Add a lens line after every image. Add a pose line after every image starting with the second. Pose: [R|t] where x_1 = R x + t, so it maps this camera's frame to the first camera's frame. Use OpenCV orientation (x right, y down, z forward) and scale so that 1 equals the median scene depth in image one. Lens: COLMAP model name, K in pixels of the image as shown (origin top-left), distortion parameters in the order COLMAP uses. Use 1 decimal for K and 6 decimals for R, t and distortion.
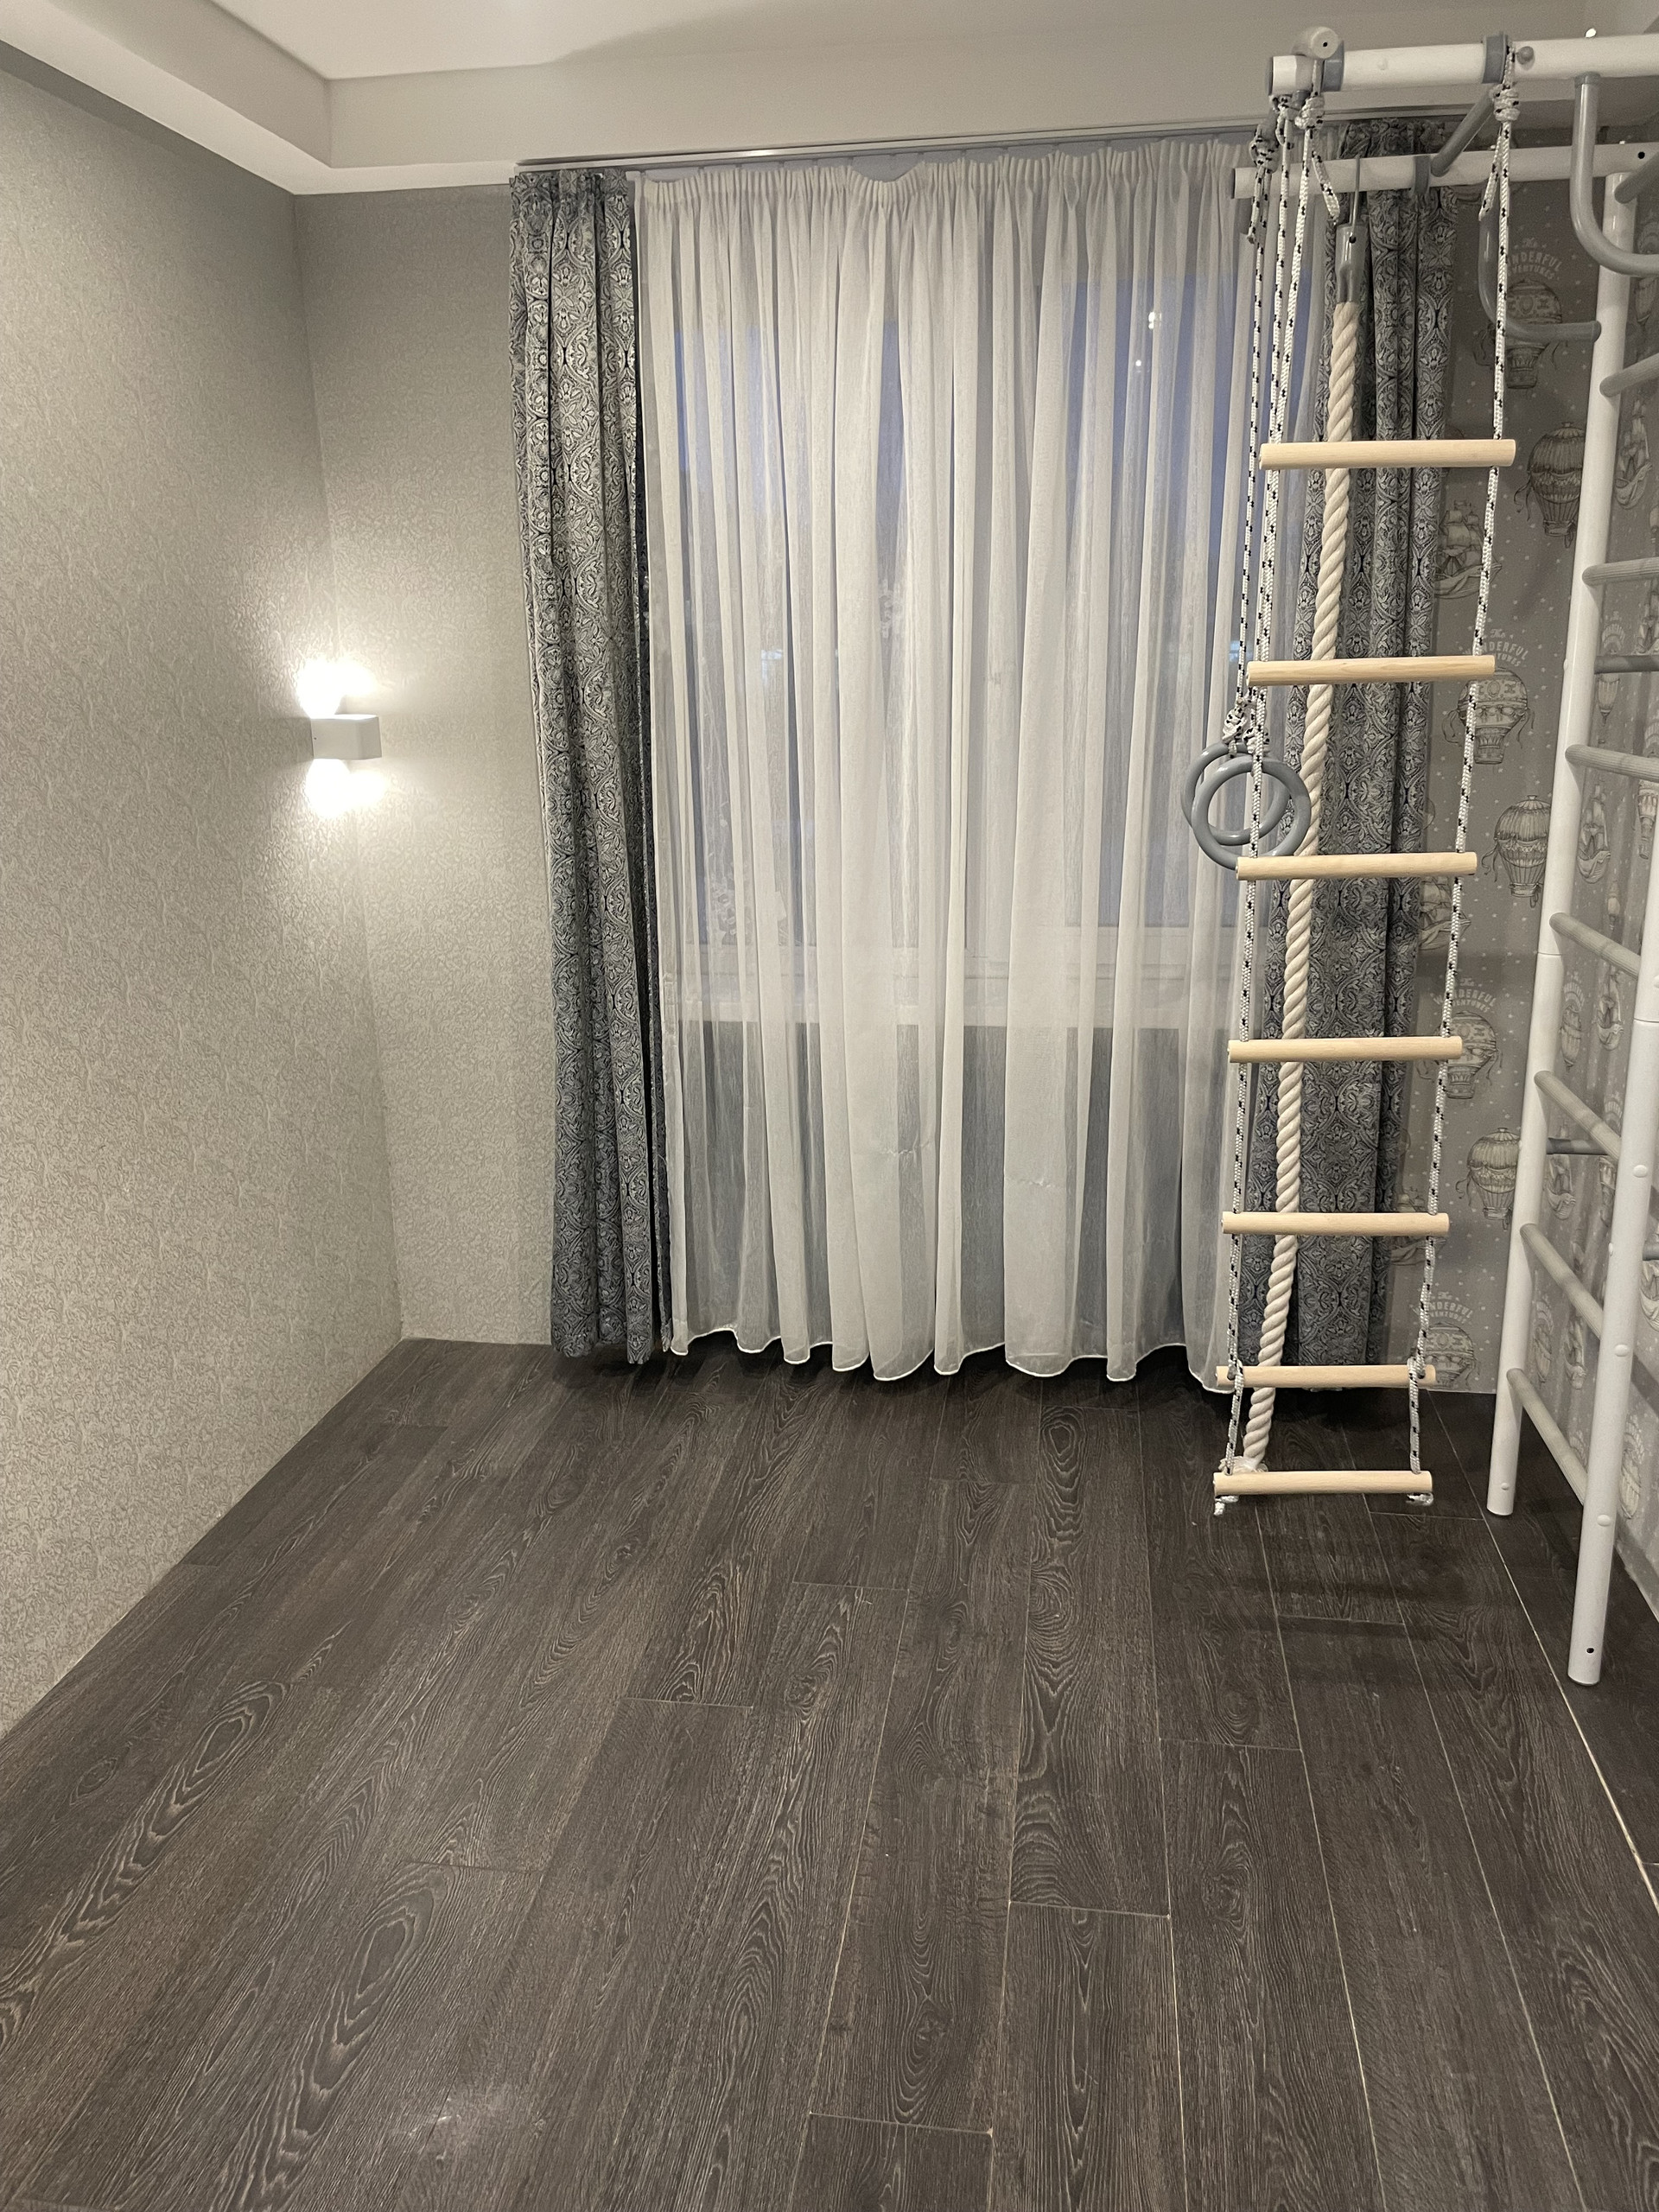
lens RADIAL K [[1664.3, 0, 840.0], [0, 1664.3, 1103.4], [0, 0, 1]] dist [0.078642, -0.109571]
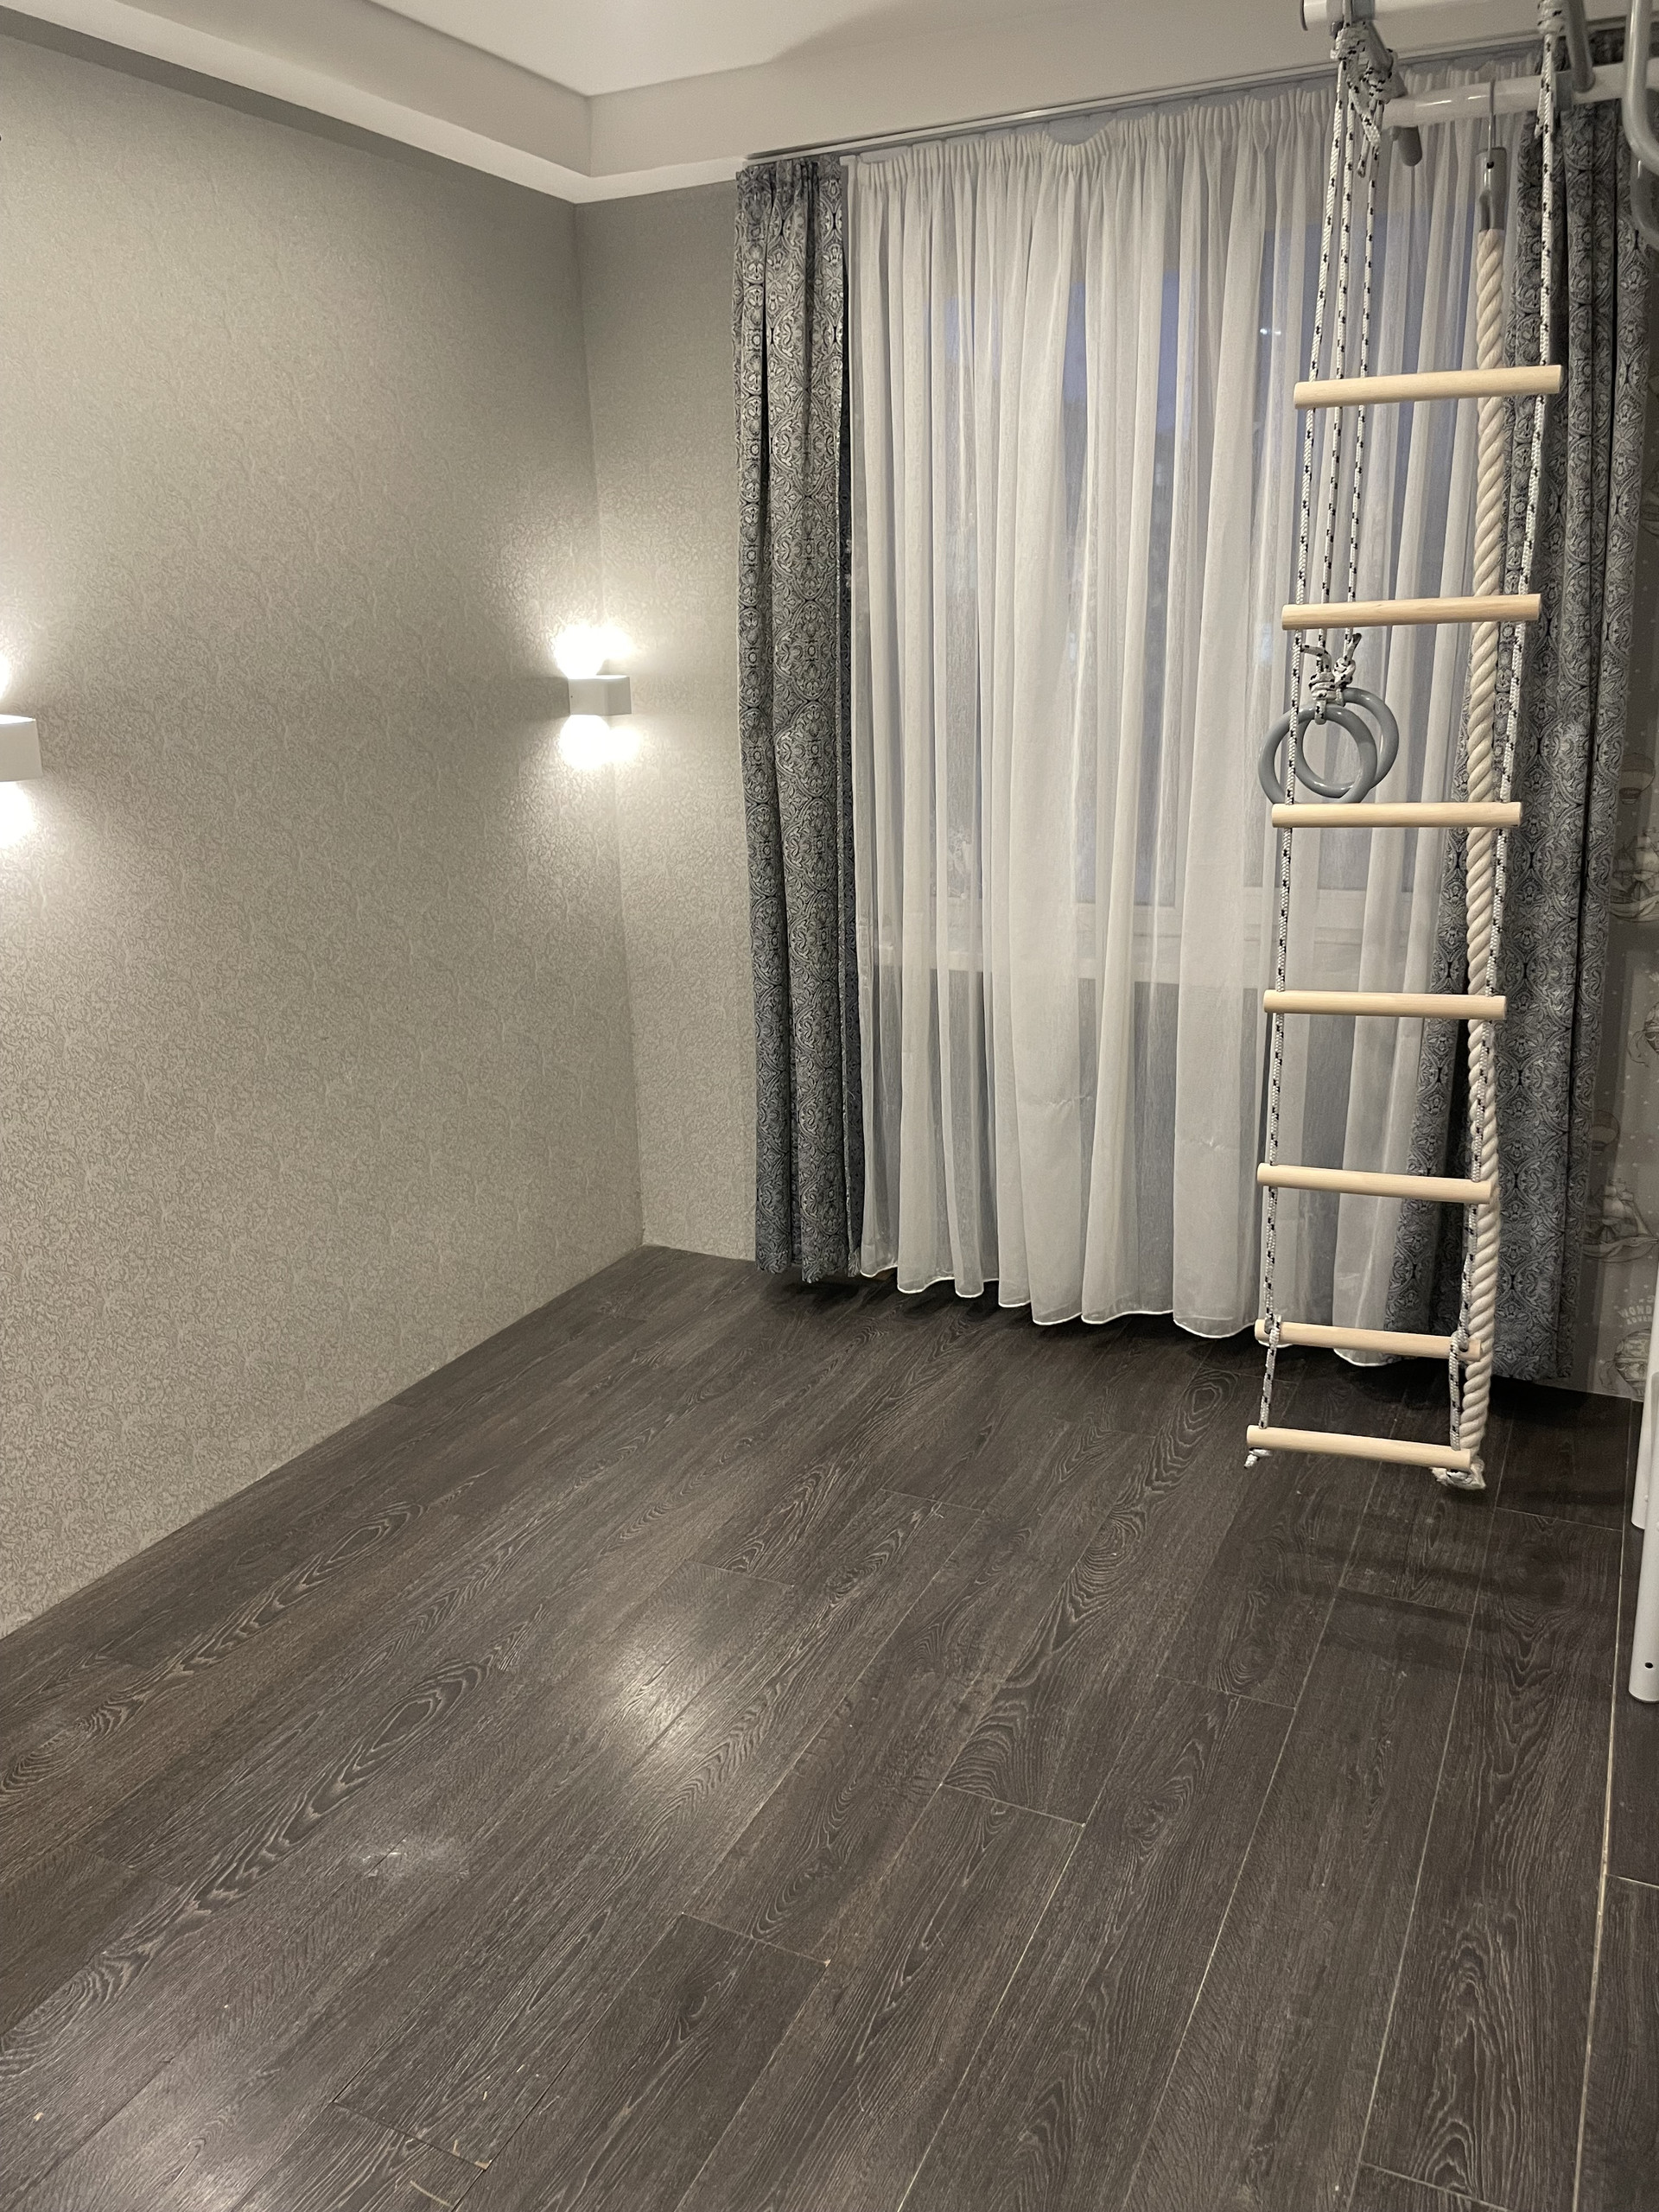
lens RADIAL K [[1666.1, 0, 832.0], [0, 1666.1, 1111.7], [0, 0, 1]] dist [0.092689, -0.140511]
pose [[0.953868, 0.071314, -0.291635, 0.225965], [-0.066671, 0.997440, 0.025842, 0.020786], [0.292731, -0.005207, 0.956181, -0.023159]]
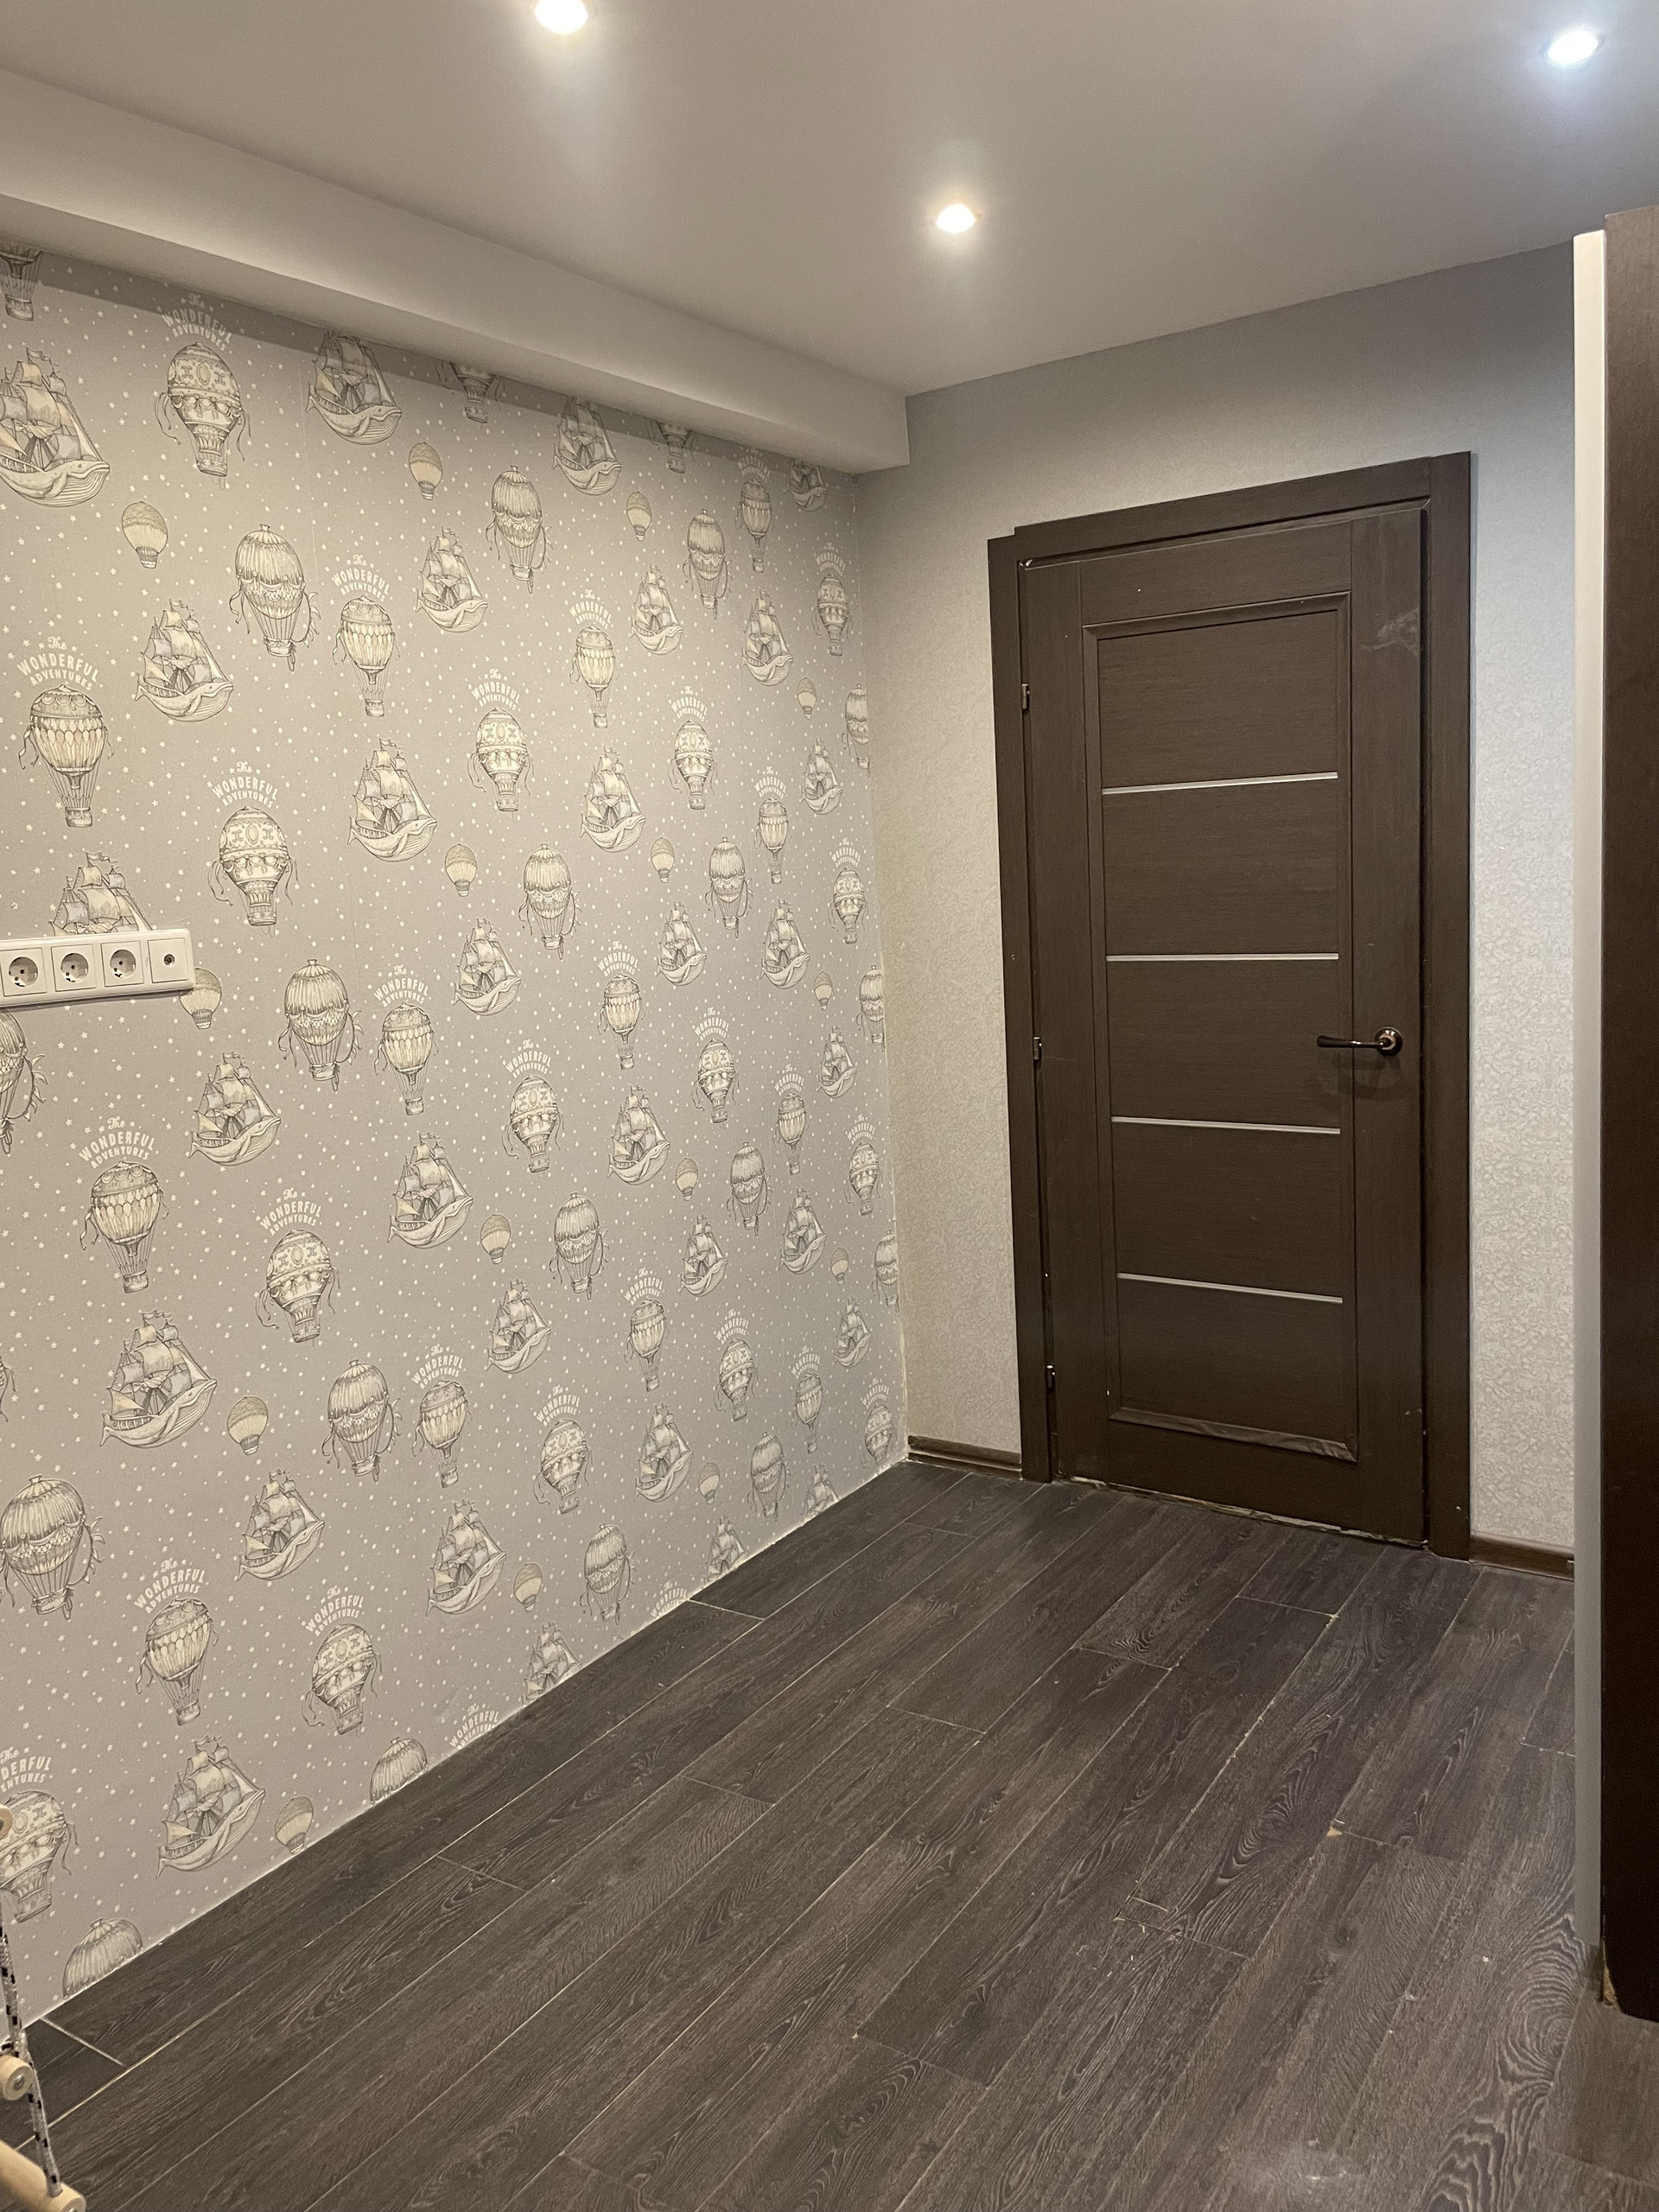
lens RADIAL K [[1663.0, 0, 856.2], [0, 1663.0, 1080.8], [0, 0, 1]] dist [0.110226, -0.132769]
pose [[-0.907889, 0.008809, 0.419118, -0.264261], [0.179554, 0.911601, 0.369789, -0.290371], [-0.378811, 0.410981, -0.829214, 1.058307]]
